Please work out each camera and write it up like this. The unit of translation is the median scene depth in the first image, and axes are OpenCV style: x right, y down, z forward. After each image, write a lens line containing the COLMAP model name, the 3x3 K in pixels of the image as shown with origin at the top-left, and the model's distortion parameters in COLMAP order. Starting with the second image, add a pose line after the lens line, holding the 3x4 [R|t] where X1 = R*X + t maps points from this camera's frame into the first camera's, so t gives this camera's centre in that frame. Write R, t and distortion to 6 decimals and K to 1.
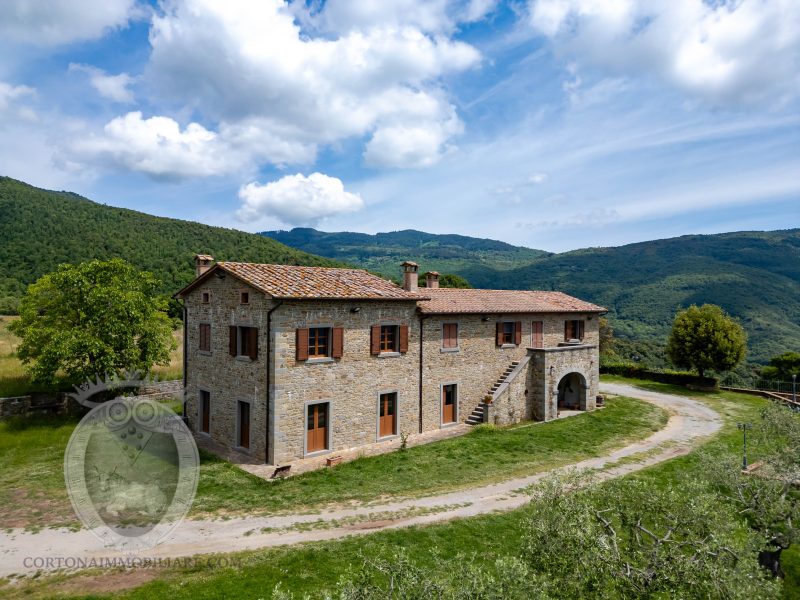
lens RADIAL K [[562.3, 0, 402.7], [0, 562.3, 301.5], [0, 0, 1]] dist [0.090169, -0.098486]
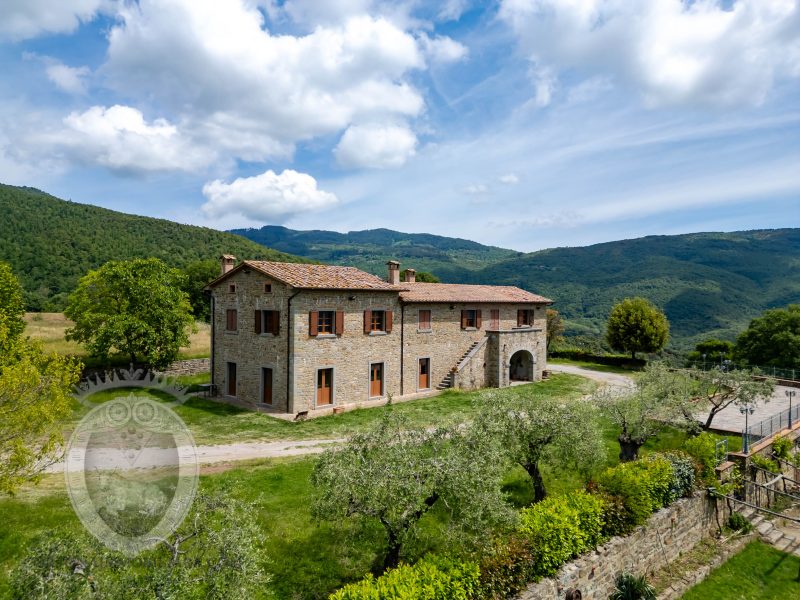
lens RADIAL K [[585.1, 0, 400.3], [0, 585.1, 313.1], [0, 0, 1]] dist [0.046374, -0.004386]
pose [[0.998847, -0.000856, 0.047996, -0.029178], [-0.000059, 0.999818, 0.019068, 0.018100], [-0.048004, -0.019049, 0.998665, -0.266132]]
